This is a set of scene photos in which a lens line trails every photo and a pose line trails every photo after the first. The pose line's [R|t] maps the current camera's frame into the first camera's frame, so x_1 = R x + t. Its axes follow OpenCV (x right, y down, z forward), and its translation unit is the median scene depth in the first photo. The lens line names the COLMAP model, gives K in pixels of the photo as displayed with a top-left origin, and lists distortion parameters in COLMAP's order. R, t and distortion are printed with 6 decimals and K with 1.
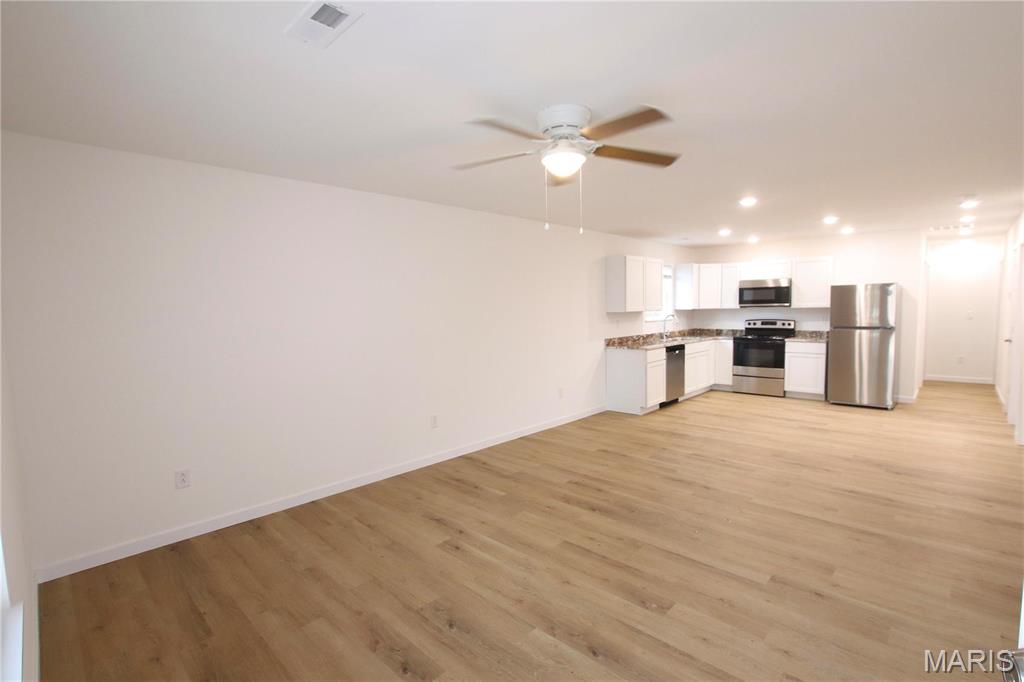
lens RADIAL K [[477.5, 0, 517.3], [0, 477.5, 344.6], [0, 0, 1]] dist [-0.020281, 0.000133]
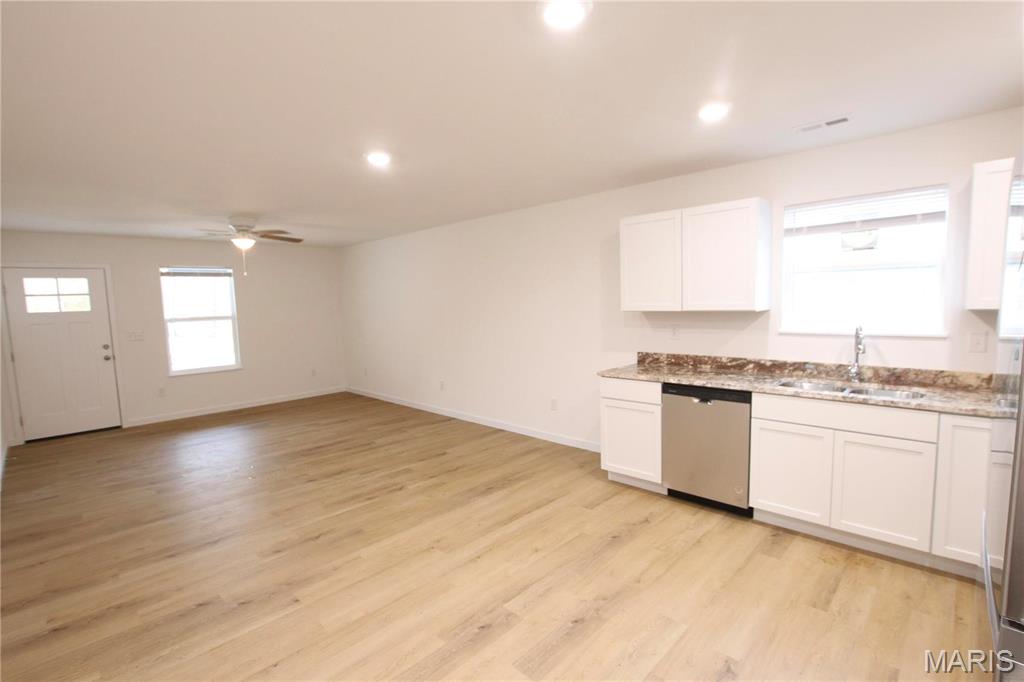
lens RADIAL K [[477.5, 0, 517.3], [0, 477.5, 344.6], [0, 0, 1]] dist [-0.020281, 0.000133]
pose [[-0.018732, 0.112012, -0.993530, 0.747352], [-0.049117, 0.992402, 0.112811, -0.078151], [0.998617, 0.050912, -0.013088, 0.767052]]
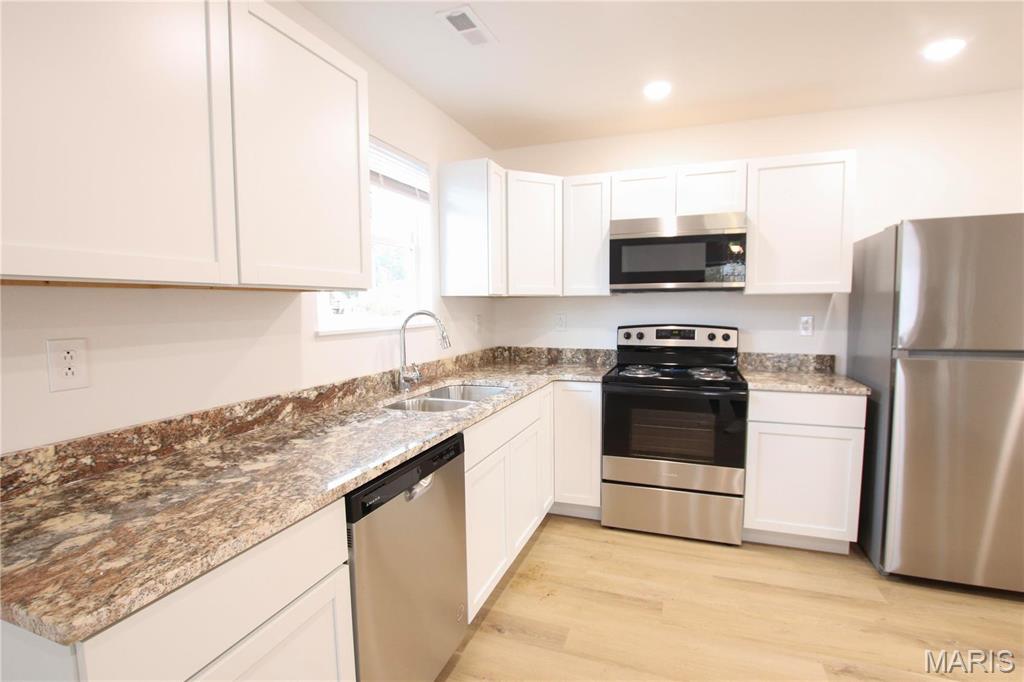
lens RADIAL K [[477.5, 0, 517.3], [0, 477.5, 344.6], [0, 0, 1]] dist [-0.020281, 0.000133]
pose [[0.918289, -0.019572, 0.395426, 0.271863], [0.020263, 0.999792, 0.002429, -0.042958], [-0.395391, 0.005782, 0.918495, 0.739752]]
